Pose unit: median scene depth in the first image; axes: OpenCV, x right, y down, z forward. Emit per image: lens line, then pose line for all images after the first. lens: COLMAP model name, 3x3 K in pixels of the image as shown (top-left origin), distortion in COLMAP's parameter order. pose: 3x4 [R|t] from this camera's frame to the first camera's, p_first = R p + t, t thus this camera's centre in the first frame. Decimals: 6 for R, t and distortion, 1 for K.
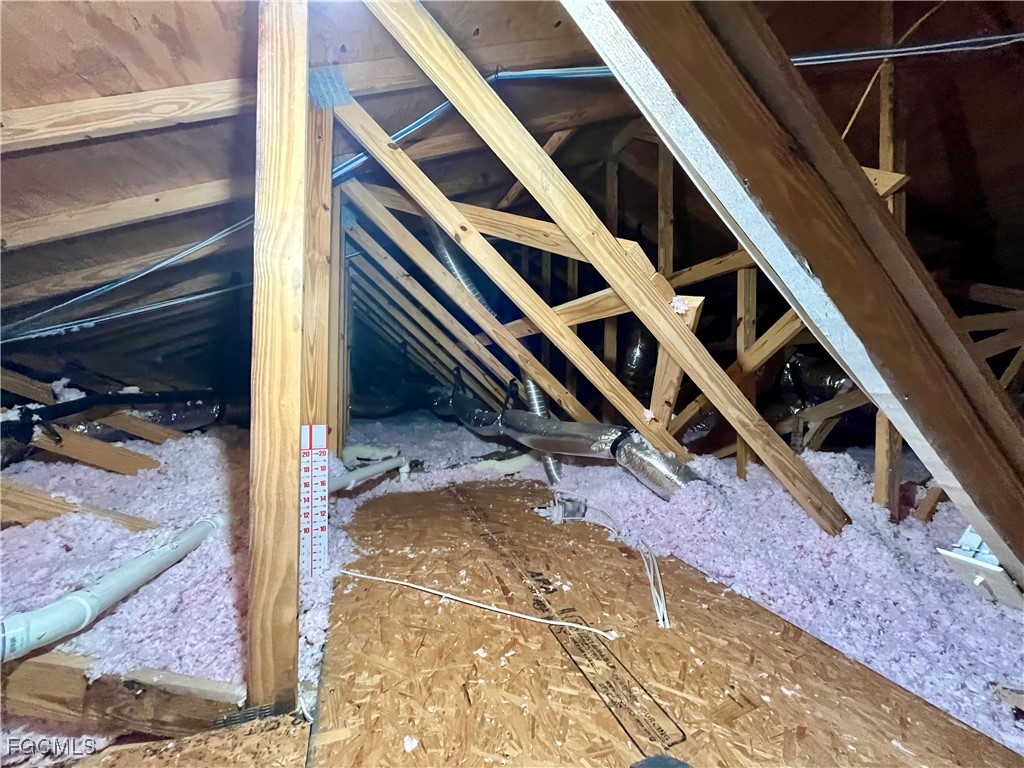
lens RADIAL K [[413.8, 0, 512.0], [0, 413.8, 384.0], [0, 0, 1]] dist [-0.004429, -0.000073]
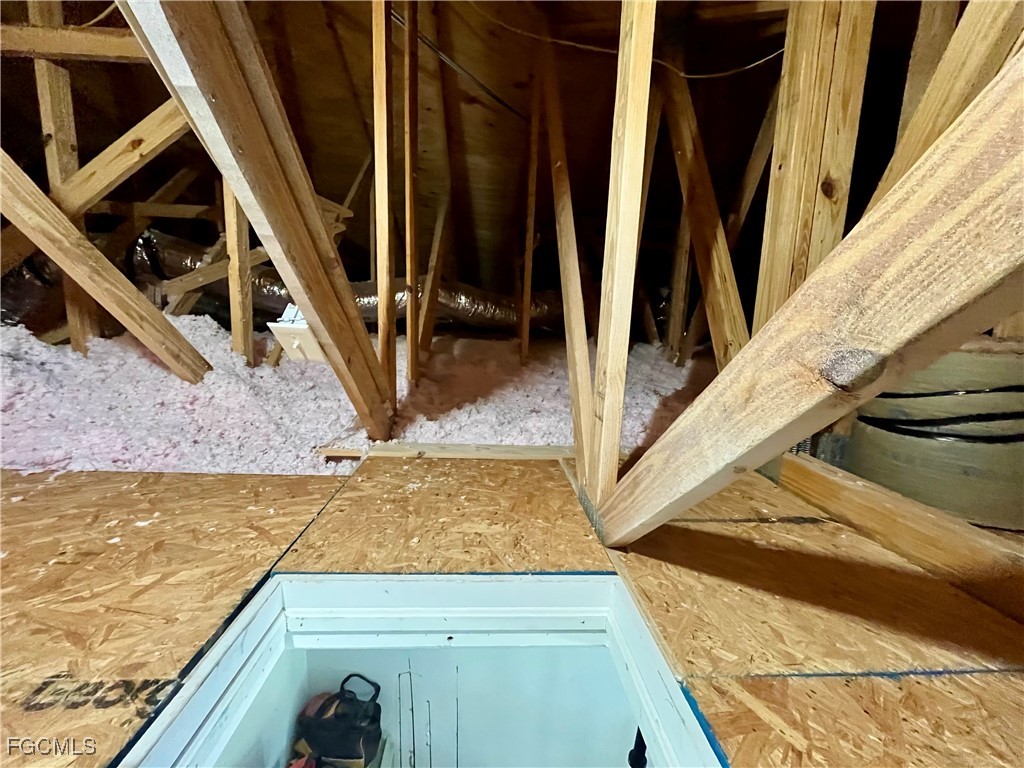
lens RADIAL K [[414.5, 0, 510.2], [0, 414.5, 381.9], [0, 0, 1]] dist [-0.001950, 0.000250]
pose [[0.280299, -0.150712, 0.948008, 0.062620], [-0.038482, 0.985039, 0.167978, 0.179171], [-0.959141, -0.083565, 0.270305, 0.021637]]
